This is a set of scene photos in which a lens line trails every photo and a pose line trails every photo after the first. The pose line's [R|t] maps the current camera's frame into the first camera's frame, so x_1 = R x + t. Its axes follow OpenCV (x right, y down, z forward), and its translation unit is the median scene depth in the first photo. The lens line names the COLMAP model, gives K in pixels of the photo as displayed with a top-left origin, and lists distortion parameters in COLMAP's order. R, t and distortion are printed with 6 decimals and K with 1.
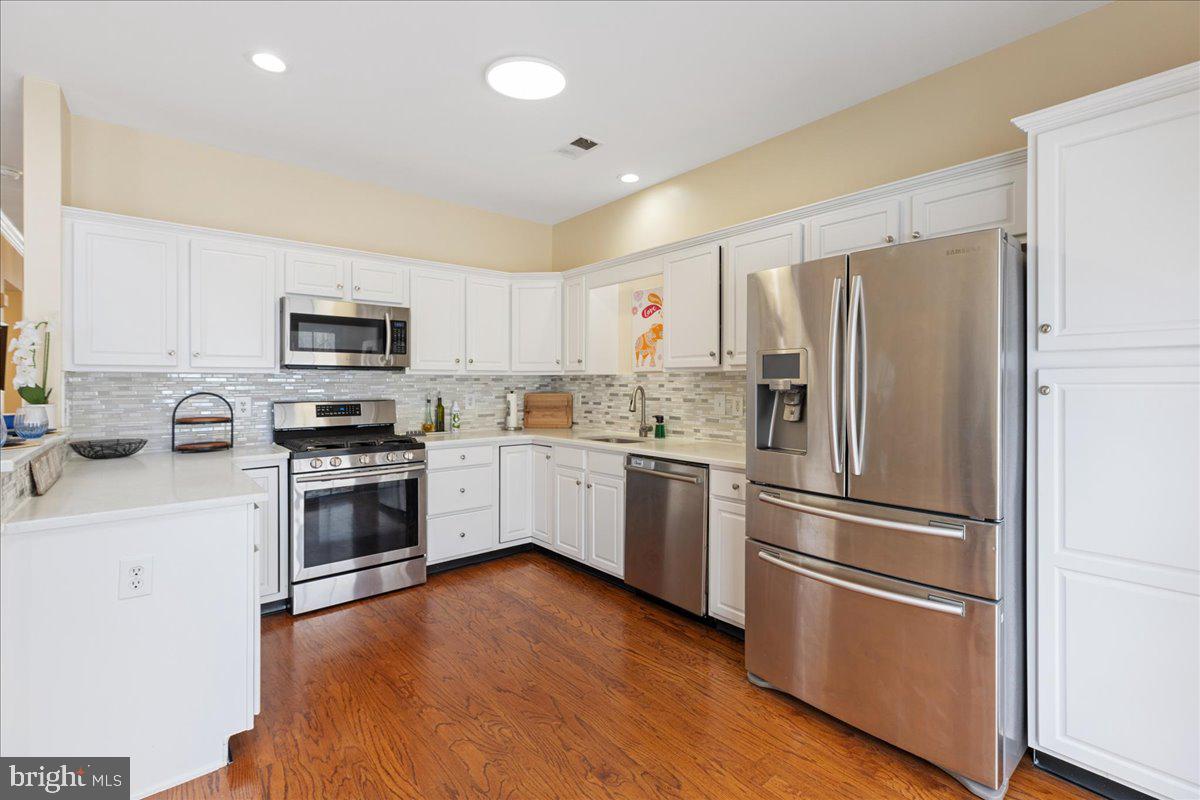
lens RADIAL K [[536.5, 0, 604.1], [0, 536.5, 385.9], [0, 0, 1]] dist [0.004496, 0.000468]
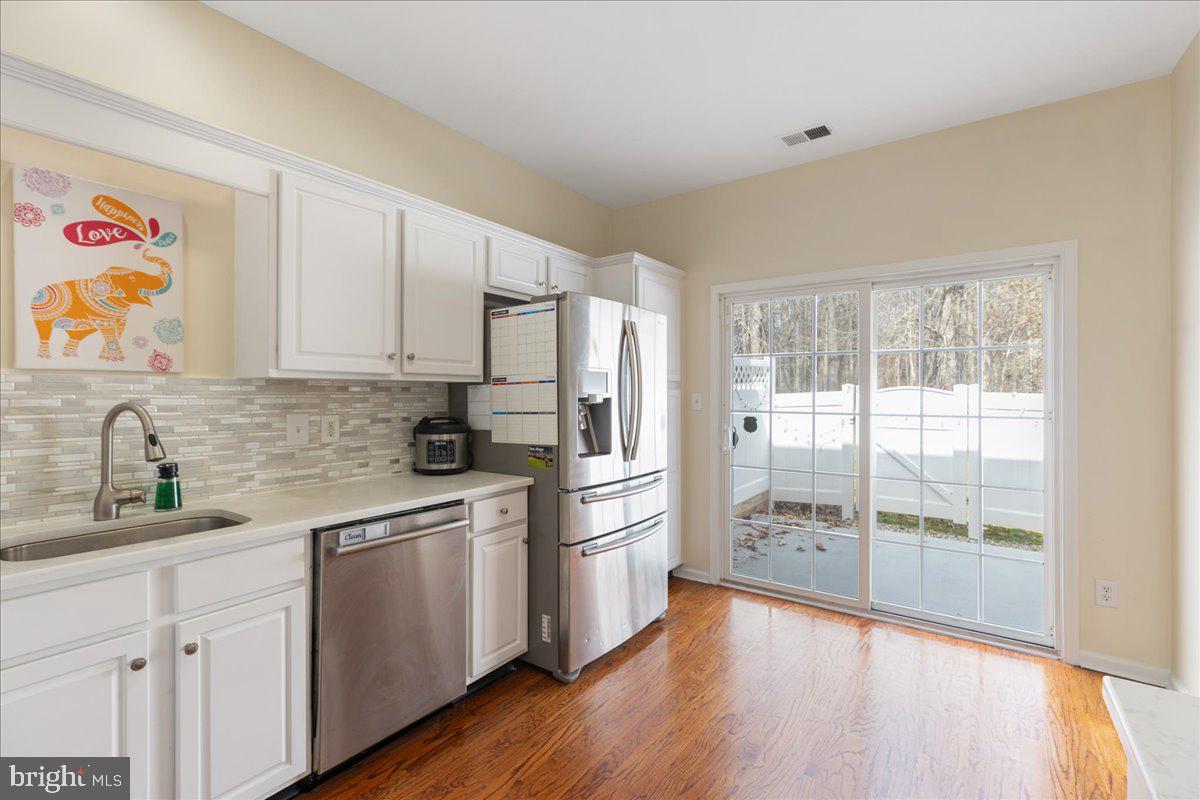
lens RADIAL K [[547.8, 0, 597.3], [0, 547.8, 395.1], [0, 0, 1]] dist [0.002073, 0.000207]
pose [[-0.251489, -0.003285, 0.967855, -0.502161], [0.003054, 0.999987, 0.004188, -0.008281], [-0.967855, 0.004010, -0.251476, 0.790567]]
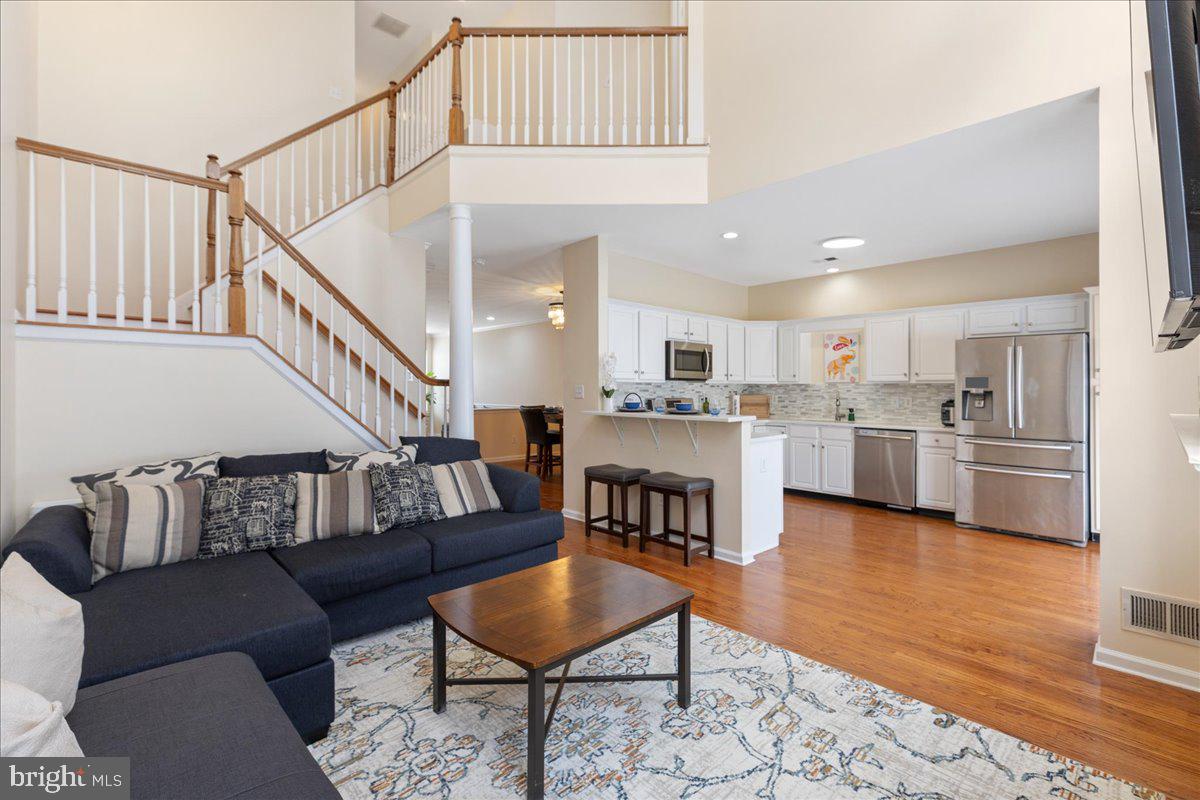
lens RADIAL K [[536.5, 0, 604.1], [0, 536.5, 385.9], [0, 0, 1]] dist [0.004496, 0.000468]
pose [[0.997562, 0.006293, 0.069507, -0.852443], [-0.005700, 0.999946, -0.008735, 0.003531], [-0.069558, 0.008317, 0.997543, -0.702220]]
